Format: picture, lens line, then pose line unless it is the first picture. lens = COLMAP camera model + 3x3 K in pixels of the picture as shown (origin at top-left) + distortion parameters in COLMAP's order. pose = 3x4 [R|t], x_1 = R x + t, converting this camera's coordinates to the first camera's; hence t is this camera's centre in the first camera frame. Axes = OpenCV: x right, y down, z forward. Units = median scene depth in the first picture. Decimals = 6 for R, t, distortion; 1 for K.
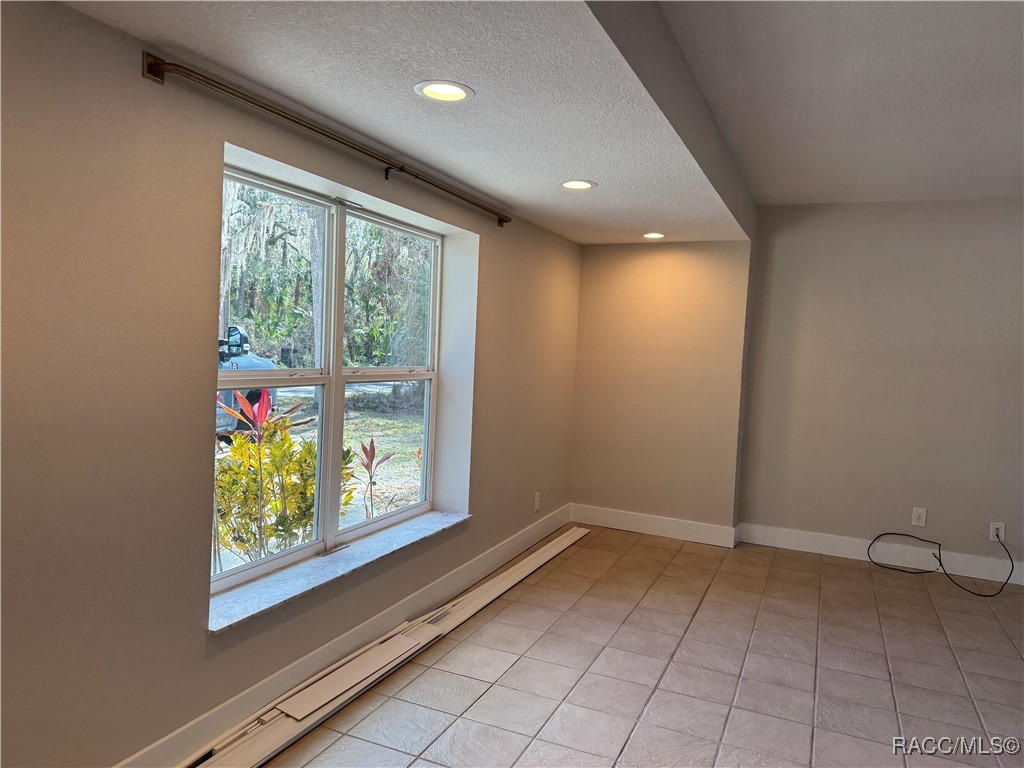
lens RADIAL K [[720.2, 0, 509.4], [0, 720.2, 391.2], [0, 0, 1]] dist [0.087639, -0.121428]
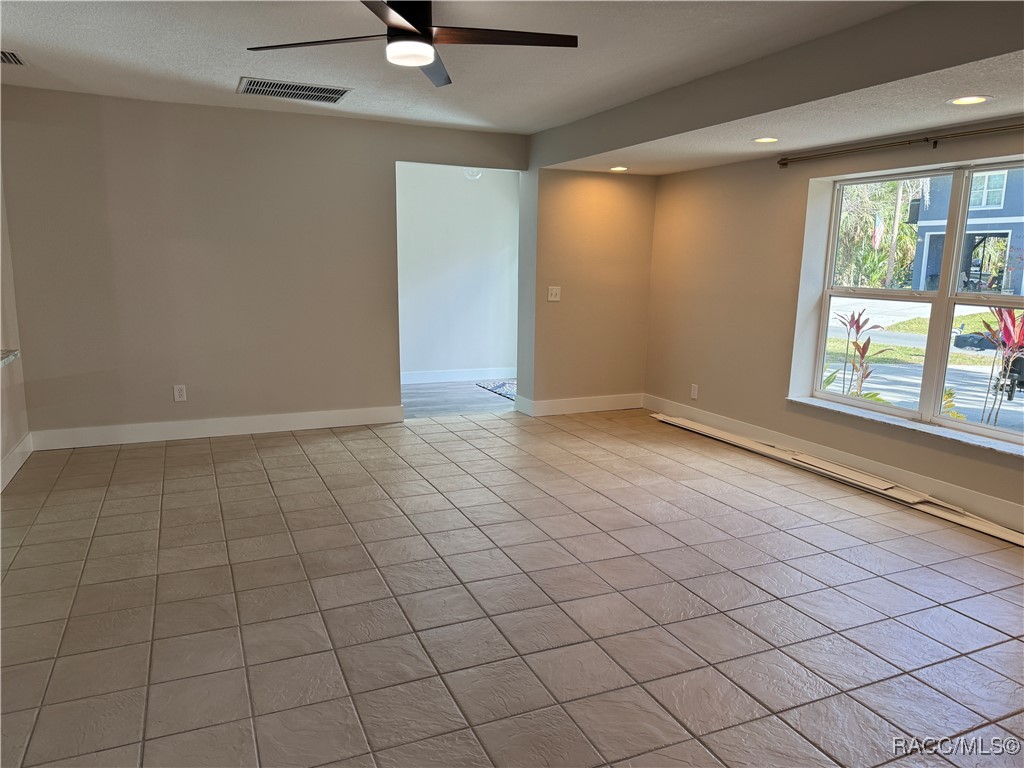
lens RADIAL K [[726.1, 0, 512.0], [0, 726.1, 384.0], [0, 0, 1]] dist [-0.001639, -0.002037]
pose [[-0.655443, 0.086290, -0.750299, 1.563659], [-0.081185, 0.979645, 0.183589, -0.053095], [0.750869, 0.181245, -0.635096, 1.508501]]
